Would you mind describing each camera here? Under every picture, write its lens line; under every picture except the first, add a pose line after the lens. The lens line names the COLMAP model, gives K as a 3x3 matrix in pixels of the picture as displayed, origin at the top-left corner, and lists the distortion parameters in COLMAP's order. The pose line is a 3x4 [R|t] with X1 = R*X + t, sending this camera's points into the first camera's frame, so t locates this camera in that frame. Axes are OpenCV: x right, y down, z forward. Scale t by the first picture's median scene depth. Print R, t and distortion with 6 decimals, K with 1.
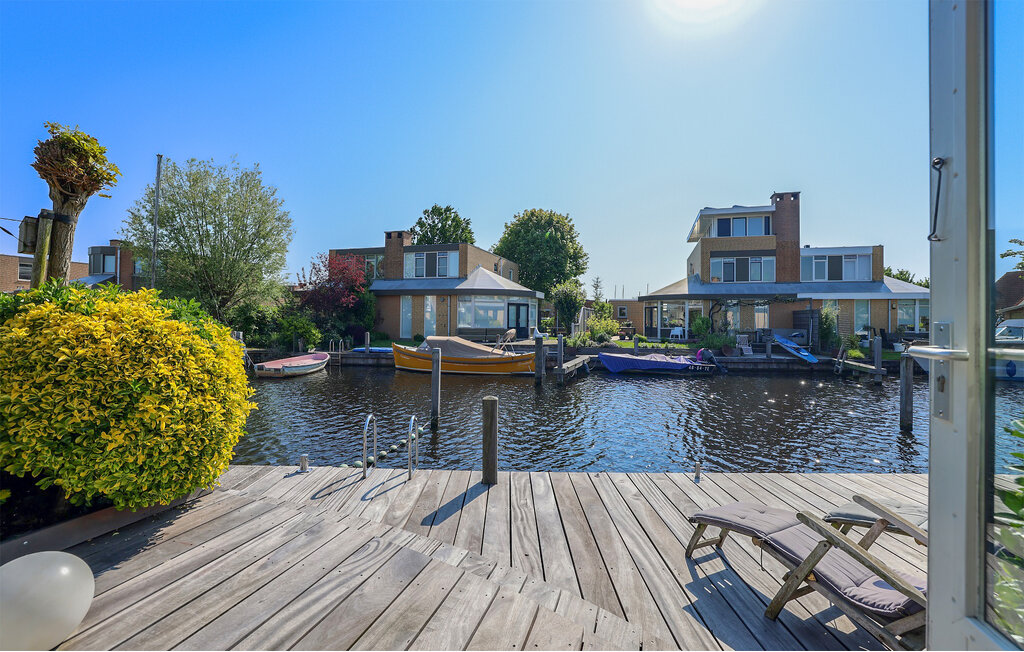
lens RADIAL K [[434.6, 0, 510.0], [0, 434.6, 319.3], [0, 0, 1]] dist [0.003293, 0.000689]
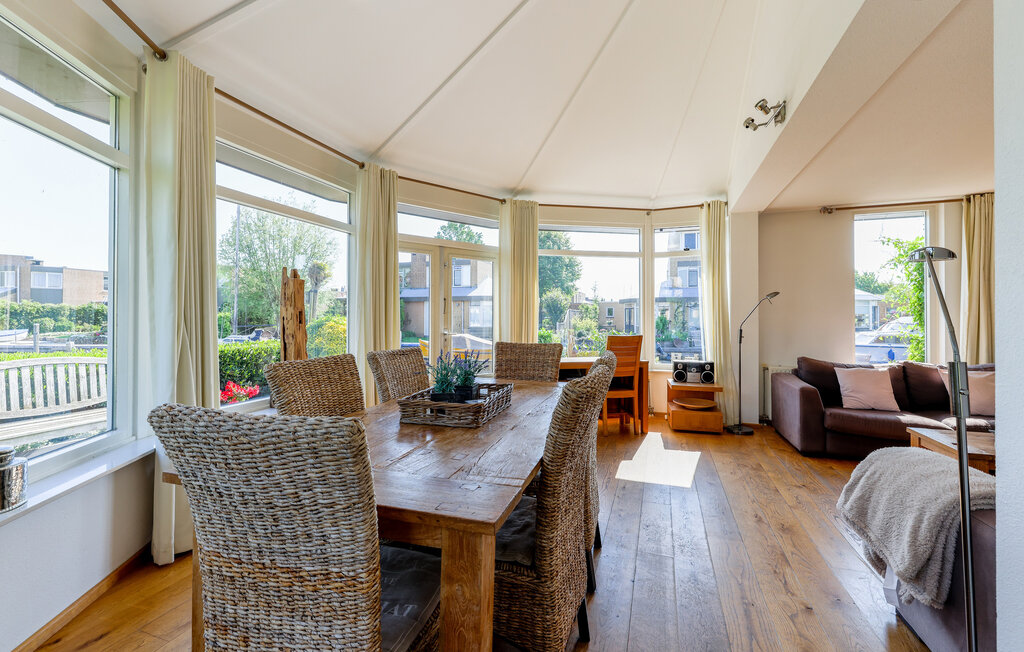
lens RADIAL K [[434.6, 0, 512.1], [0, 434.6, 321.1], [0, 0, 1]] dist [0.003293, 0.000689]
pose [[0.999169, -0.011149, -0.039207, 0.044922], [0.011446, 0.999907, 0.007382, -0.004789], [0.039121, -0.007825, 0.999204, -0.216667]]
